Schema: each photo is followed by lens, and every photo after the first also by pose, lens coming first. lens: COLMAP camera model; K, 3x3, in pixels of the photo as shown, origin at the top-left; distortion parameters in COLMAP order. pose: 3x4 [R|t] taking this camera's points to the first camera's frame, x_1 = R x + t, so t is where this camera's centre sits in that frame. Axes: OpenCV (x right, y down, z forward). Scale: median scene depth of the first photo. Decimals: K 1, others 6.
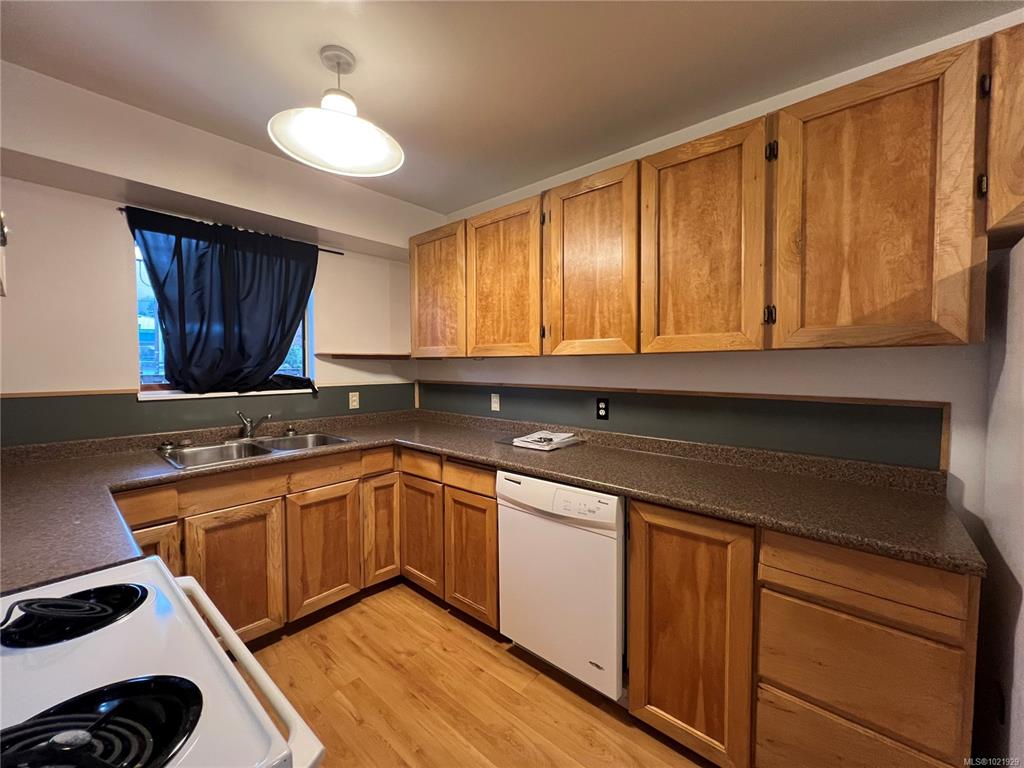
lens RADIAL K [[409.9, 0, 516.4], [0, 409.9, 382.4], [0, 0, 1]] dist [-0.011950, 0.000348]
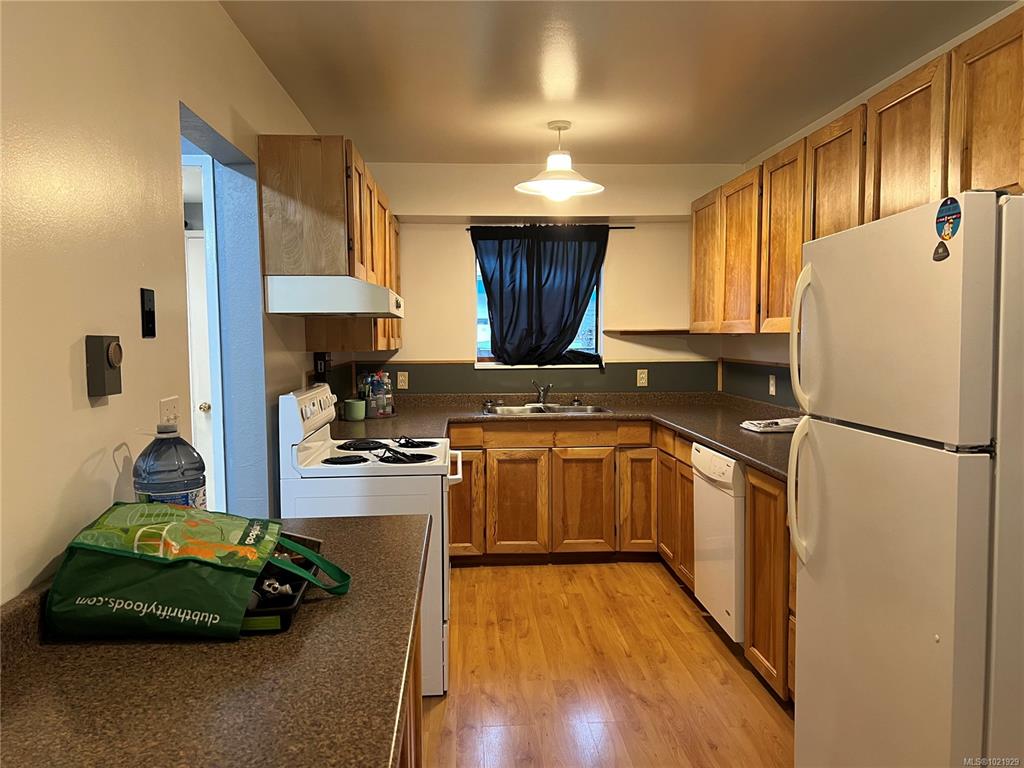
lens RADIAL K [[768.8, 0, 511.7], [0, 768.8, 385.6], [0, 0, 1]] dist [0.044329, -0.056794]
pose [[0.698477, 0.042879, -0.714347, 0.926134], [-0.022917, 0.999032, 0.037559, 0.001393], [0.715265, -0.009863, 0.698783, -0.660823]]
